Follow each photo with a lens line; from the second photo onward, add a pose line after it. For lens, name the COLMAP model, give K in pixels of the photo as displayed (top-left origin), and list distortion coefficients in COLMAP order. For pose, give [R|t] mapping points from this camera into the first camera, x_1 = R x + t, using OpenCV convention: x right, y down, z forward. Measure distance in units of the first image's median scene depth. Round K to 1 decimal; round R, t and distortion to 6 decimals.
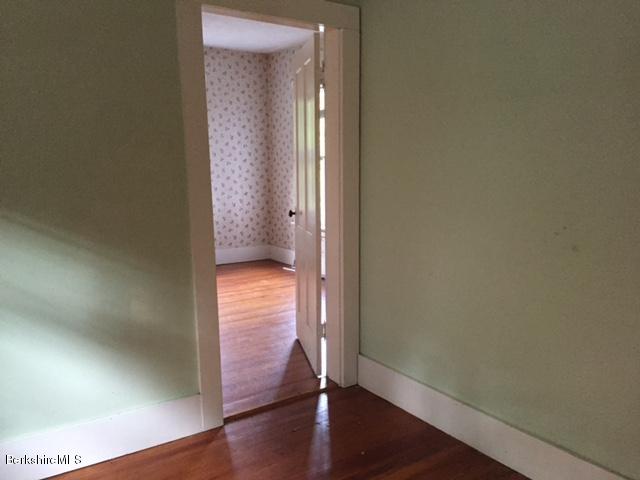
lens RADIAL K [[549.0, 0, 322.8], [0, 549.0, 244.1], [0, 0, 1]] dist [0.021702, -0.015343]
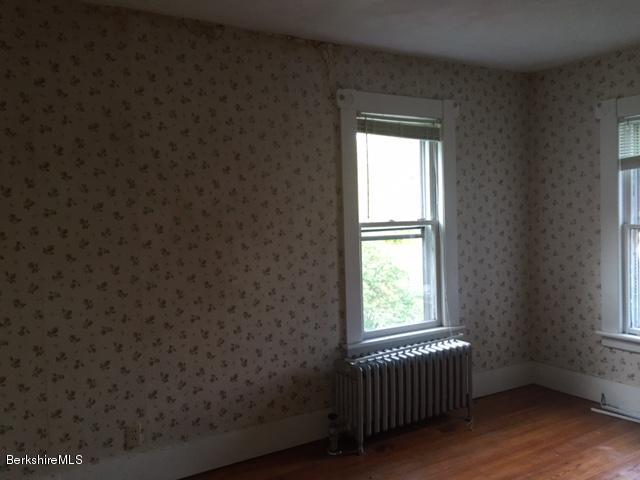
lens RADIAL K [[549.0, 0, 317.3], [0, 549.0, 235.3], [0, 0, 1]] dist [0.021702, -0.015343]
pose [[0.995900, -0.023421, -0.087372, -0.302310], [0.012883, 0.992778, -0.119274, -0.075001], [0.089535, 0.117660, 0.989009, 0.339031]]
